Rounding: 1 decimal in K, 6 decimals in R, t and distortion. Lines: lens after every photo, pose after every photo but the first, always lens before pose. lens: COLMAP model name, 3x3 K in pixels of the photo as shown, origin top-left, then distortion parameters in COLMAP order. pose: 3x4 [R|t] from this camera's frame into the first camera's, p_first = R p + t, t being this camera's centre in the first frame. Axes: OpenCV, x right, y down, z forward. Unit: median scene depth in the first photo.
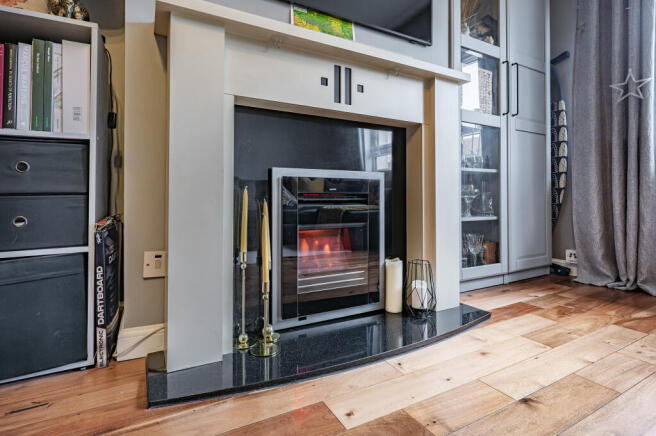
lens RADIAL K [[335.0, 0, 329.8], [0, 335.0, 197.4], [0, 0, 1]] dist [0.000478, 0.000079]
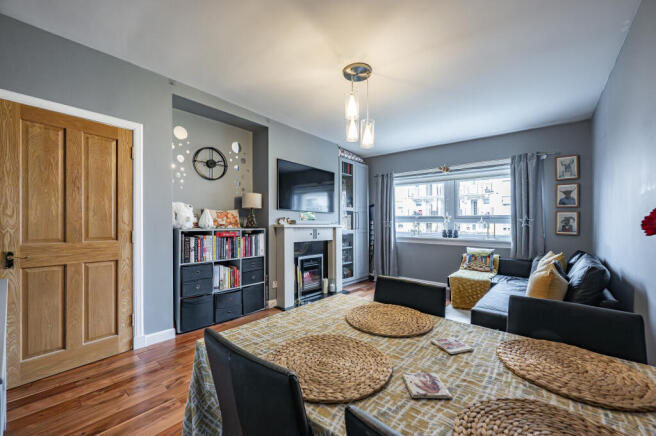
lens RADIAL K [[266.7, 0, 328.0], [0, 266.7, 218.0], [0, 0, 1]] dist [0.000201, -0.000047]
pose [[0.937107, 0.009465, 0.348914, -0.784798], [-0.004034, 0.999859, -0.016288, -0.415729], [-0.349019, 0.013856, 0.937013, -1.687089]]
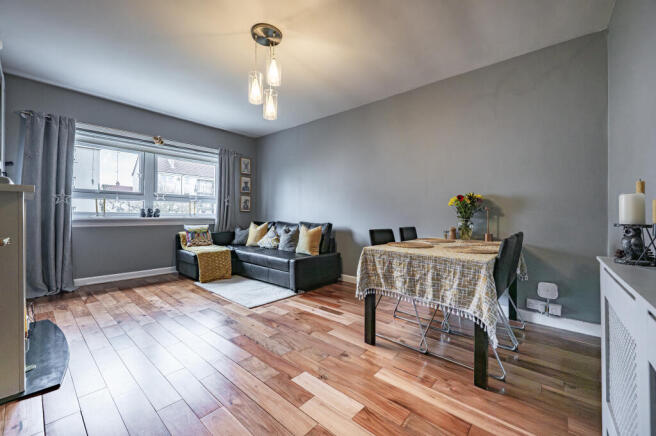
lens RADIAL K [[261.0, 0, 328.3], [0, 261.0, 212.1], [0, 0, 1]] dist [-0.000582, -0.000146]
pose [[-0.342116, 0.000155, 0.939658, -1.564698], [-0.008477, 0.999959, -0.003252, -0.304811], [-0.939620, -0.009078, -0.342100, -0.027884]]
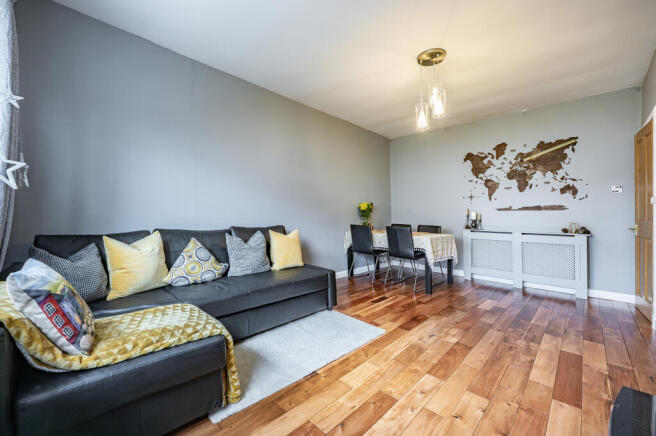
lens RADIAL K [[264.0, 0, 329.5], [0, 264.0, 203.6], [0, 0, 1]] dist [-0.000426, -0.000069]
pose [[-0.959837, -0.031028, -0.278839, 1.141352], [-0.021509, 0.999079, -0.037133, -0.316049], [0.279734, -0.029644, -0.959620, 1.290133]]
